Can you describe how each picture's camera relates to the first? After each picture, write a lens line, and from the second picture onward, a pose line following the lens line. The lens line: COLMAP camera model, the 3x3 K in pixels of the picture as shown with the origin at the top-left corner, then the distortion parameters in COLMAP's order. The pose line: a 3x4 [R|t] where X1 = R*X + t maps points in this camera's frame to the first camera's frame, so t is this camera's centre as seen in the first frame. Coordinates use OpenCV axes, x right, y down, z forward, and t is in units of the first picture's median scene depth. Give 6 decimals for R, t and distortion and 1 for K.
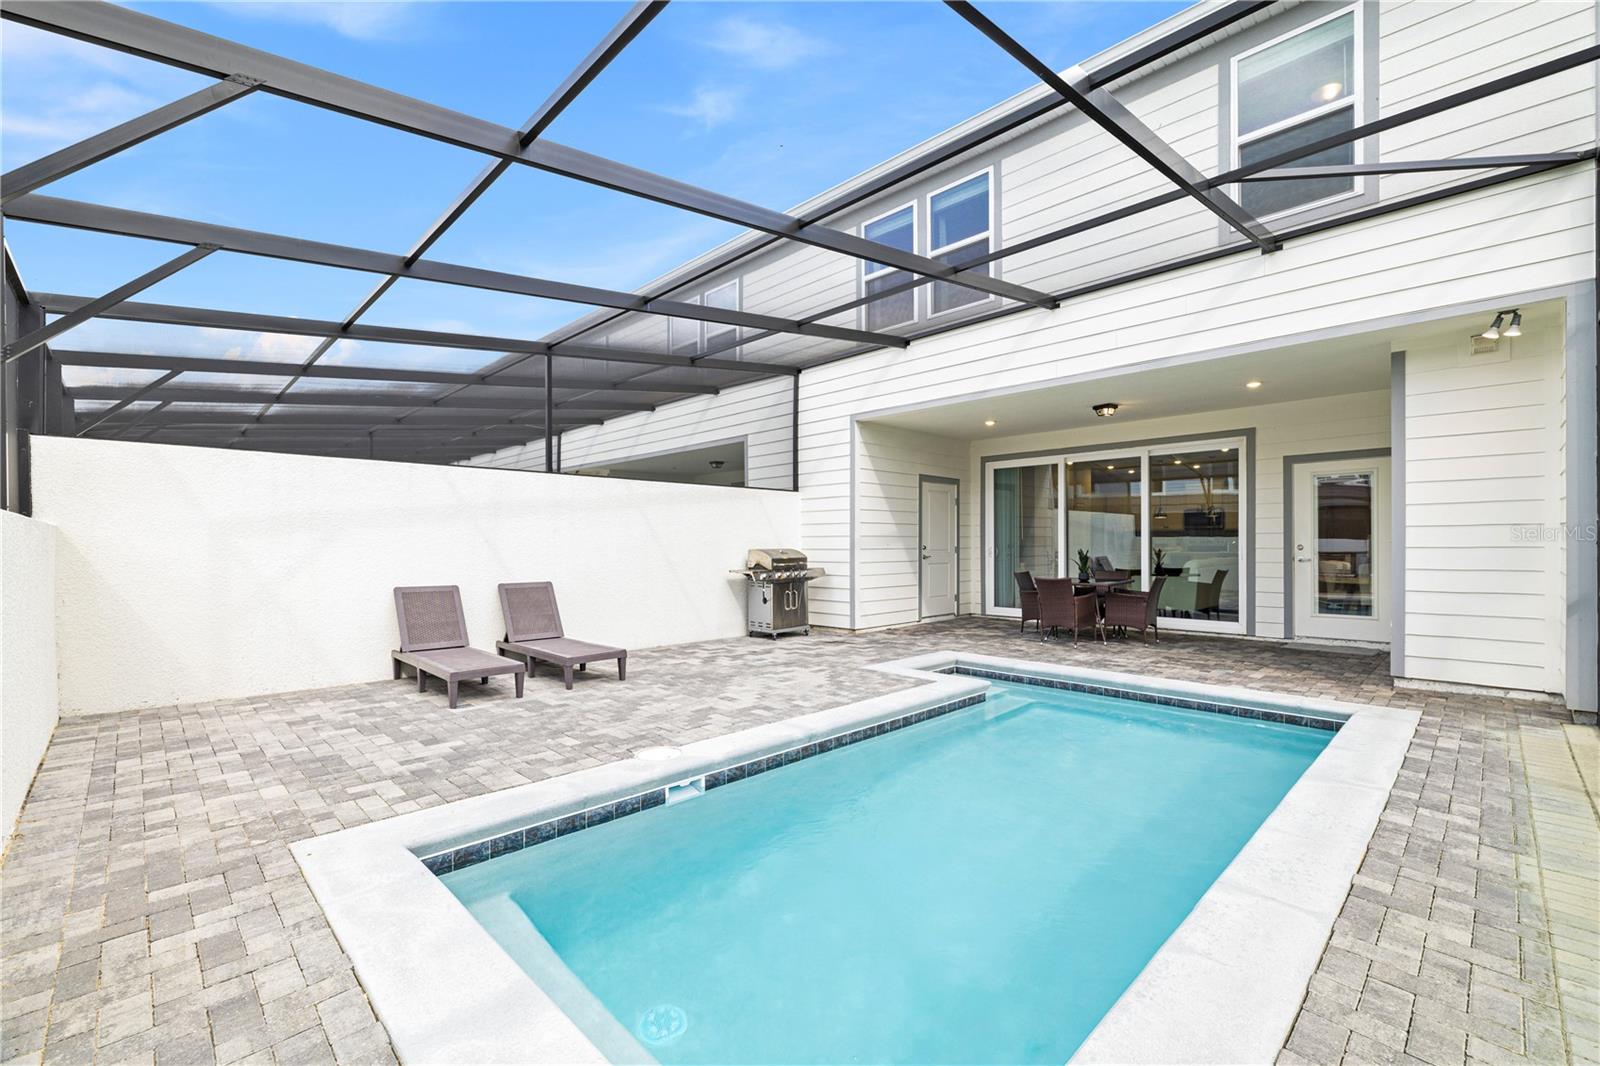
lens RADIAL K [[681.3, 0, 800.4], [0, 681.3, 542.9], [0, 0, 1]] dist [-0.003928, -0.000099]
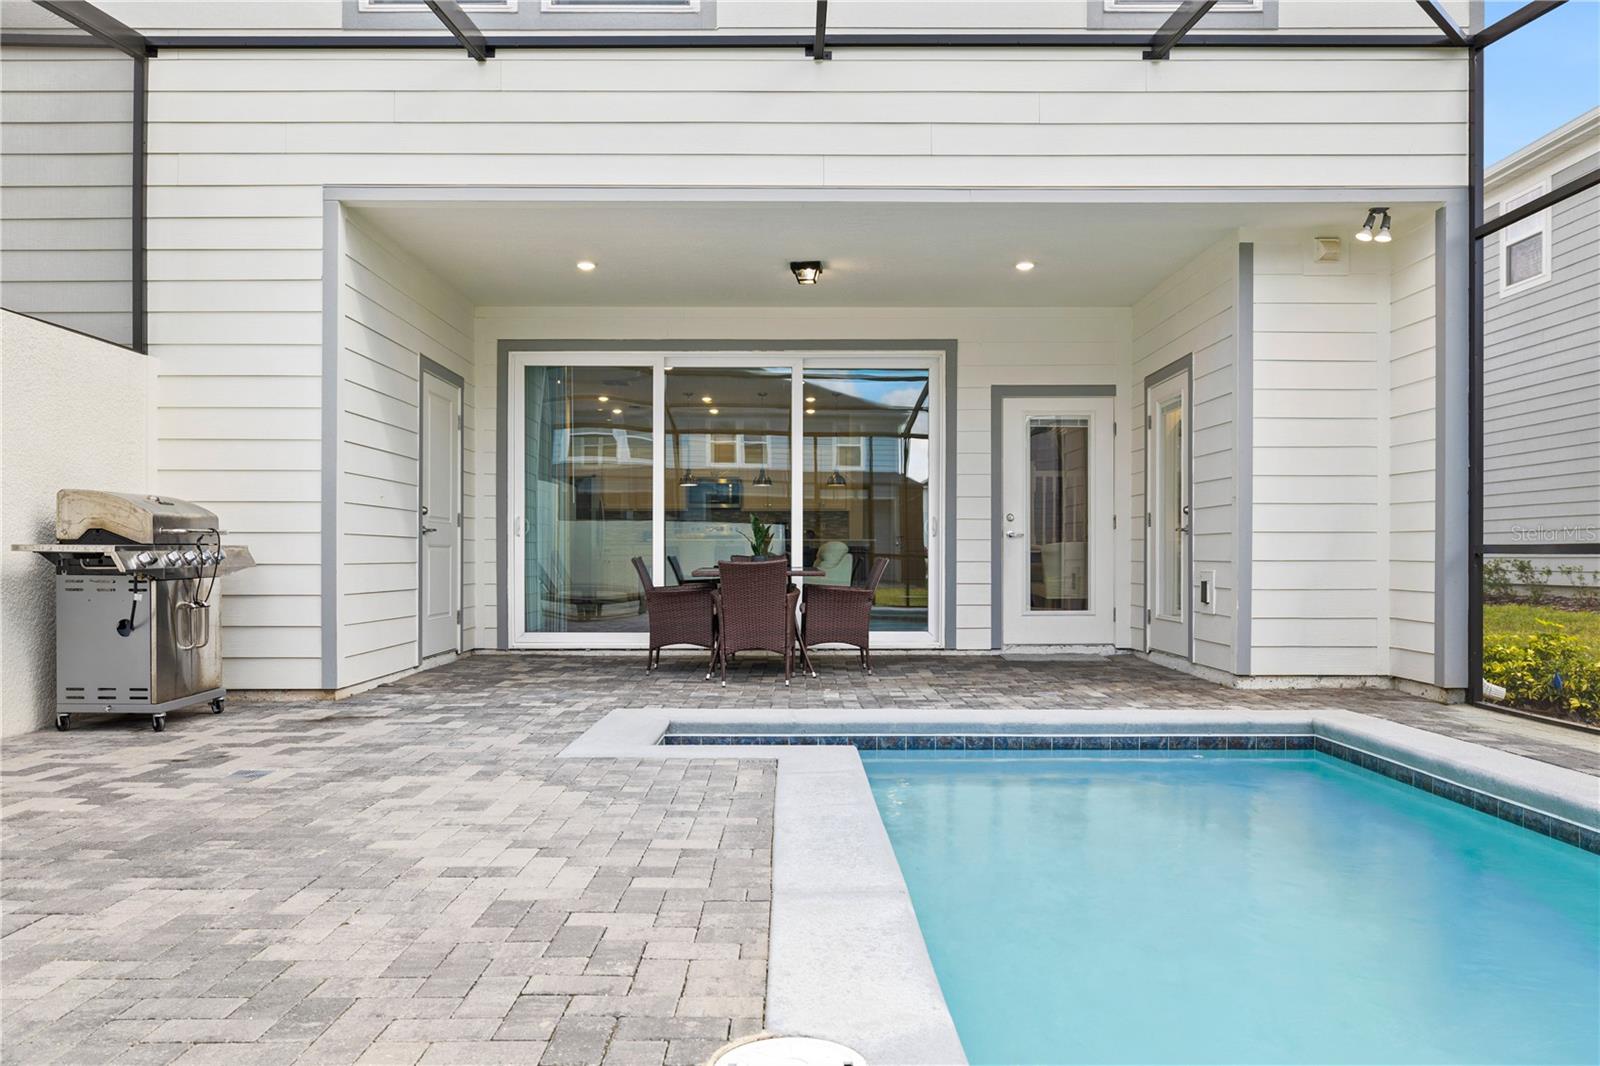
lens RADIAL K [[1152.9, 0, 792.6], [0, 1152.9, 560.0], [0, 0, 1]] dist [-0.002350, 0.002710]
pose [[0.699276, 0.002004, 0.714849, -0.243275], [-0.004838, 0.999986, 0.001929, 0.044341], [-0.714836, -0.004808, 0.699276, 0.297438]]
